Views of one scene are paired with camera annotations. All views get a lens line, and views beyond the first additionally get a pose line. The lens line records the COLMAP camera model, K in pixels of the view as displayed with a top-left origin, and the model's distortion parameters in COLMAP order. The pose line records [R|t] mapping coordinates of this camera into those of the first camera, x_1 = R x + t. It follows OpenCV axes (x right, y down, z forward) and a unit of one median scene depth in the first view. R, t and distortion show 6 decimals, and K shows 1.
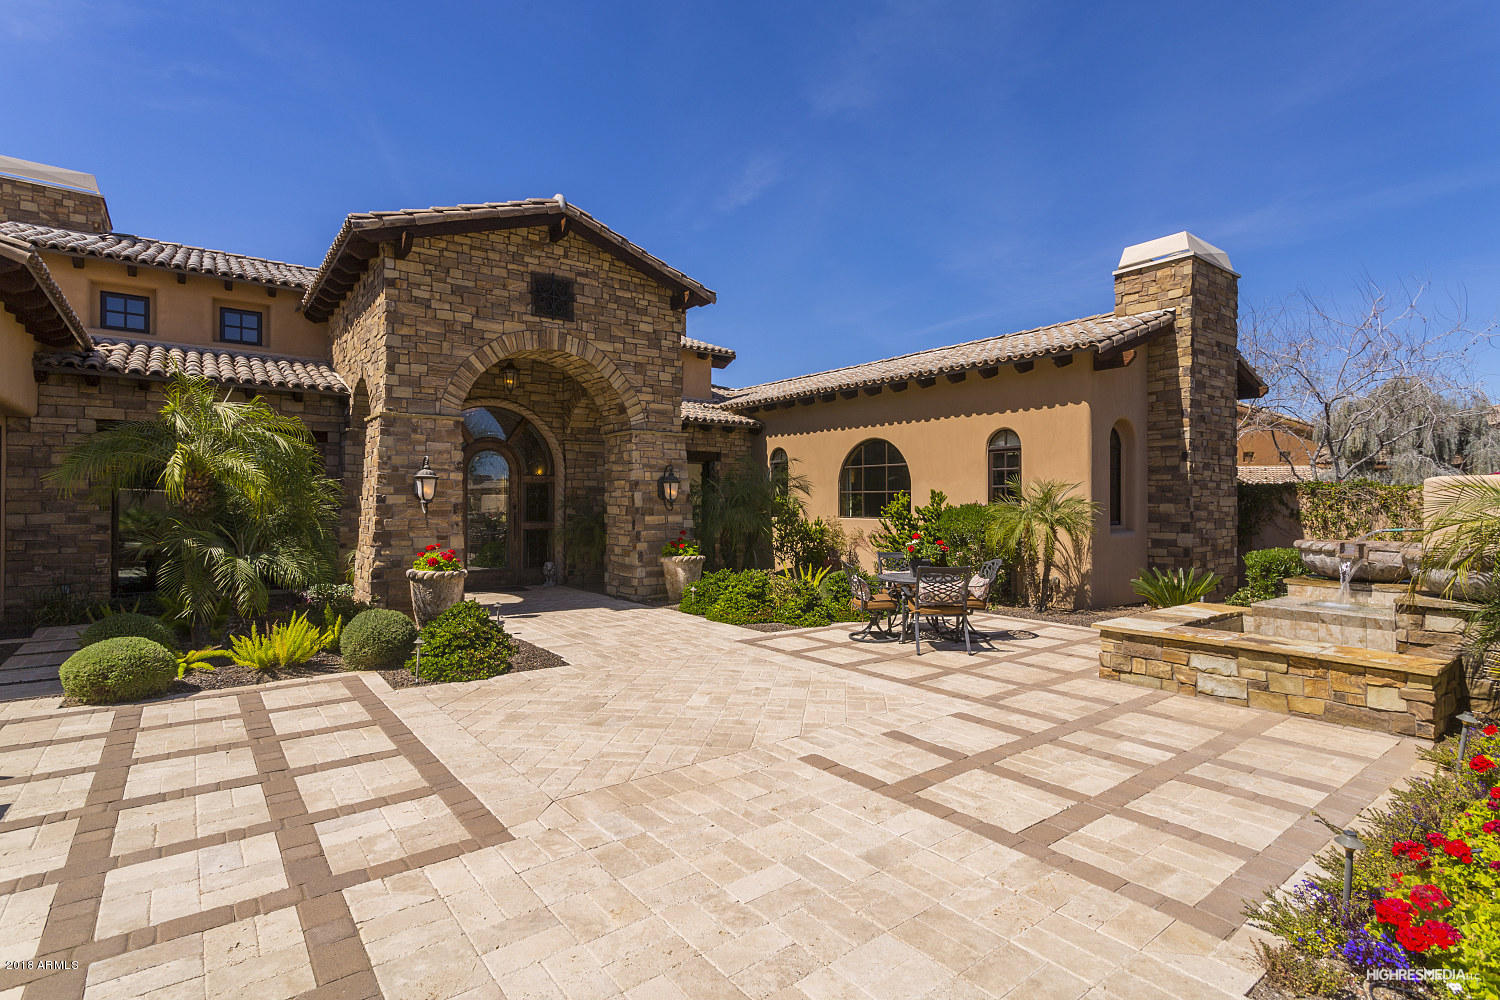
lens RADIAL K [[724.9, 0, 750.8], [0, 724.9, 508.7], [0, 0, 1]] dist [-0.002962, 0.008989]
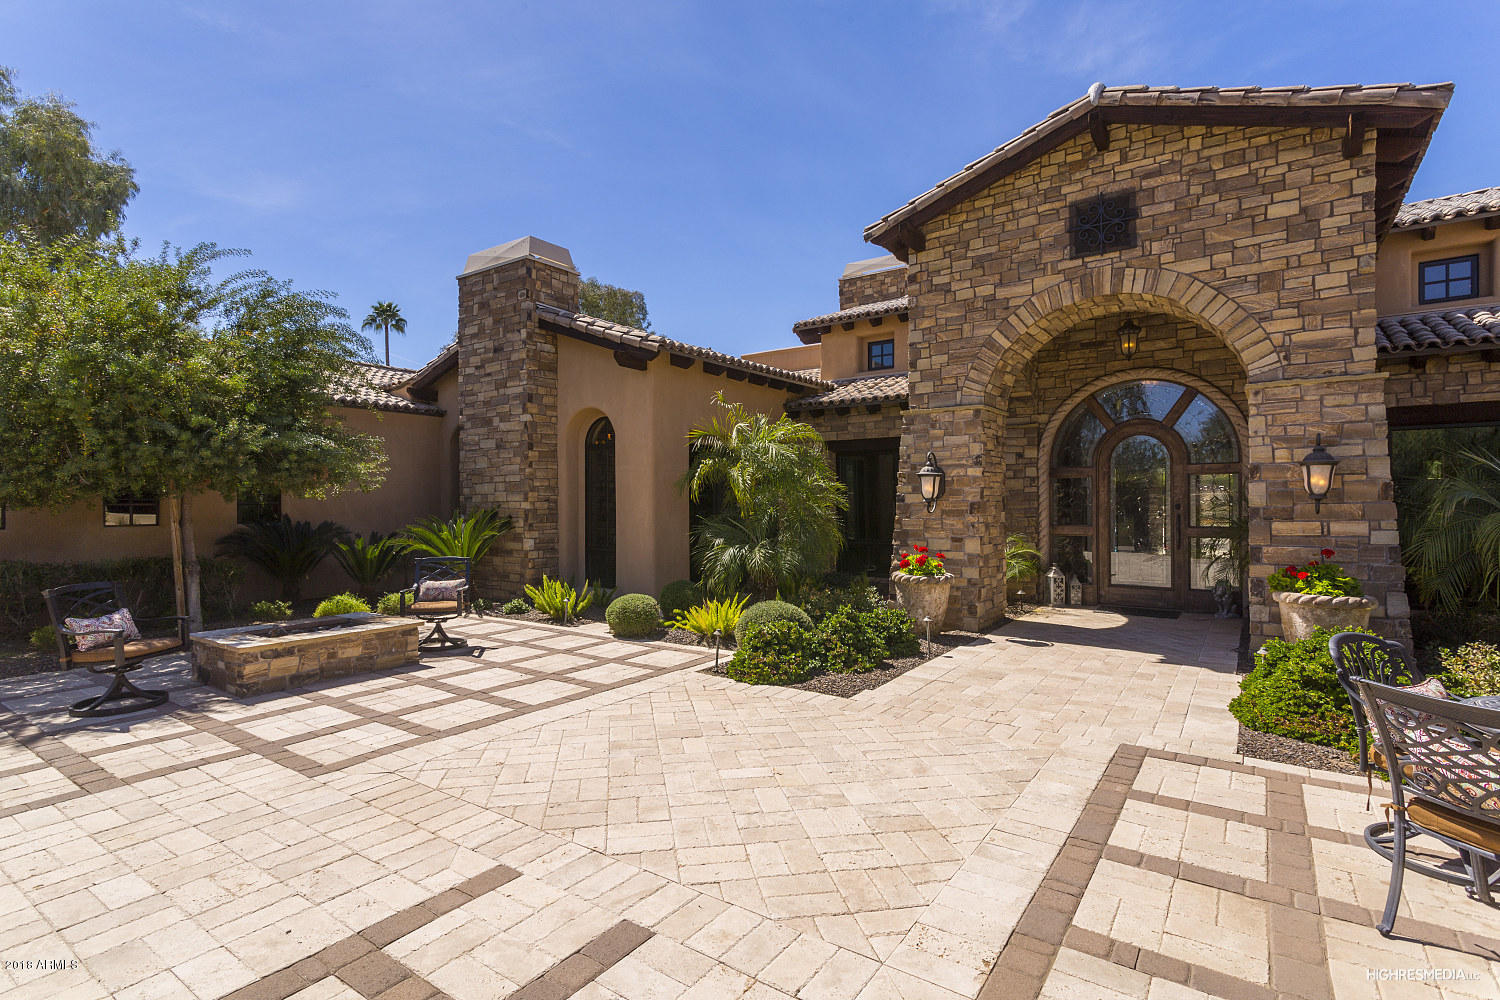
lens RADIAL K [[726.1, 0, 729.0], [0, 726.1, 510.0], [0, 0, 1]] dist [0.001595, 0.000920]
pose [[0.284820, 0.007491, -0.958552, 0.348900], [-0.003107, 0.999971, 0.006892, -0.002934], [0.958576, 0.001015, 0.284835, 0.437421]]
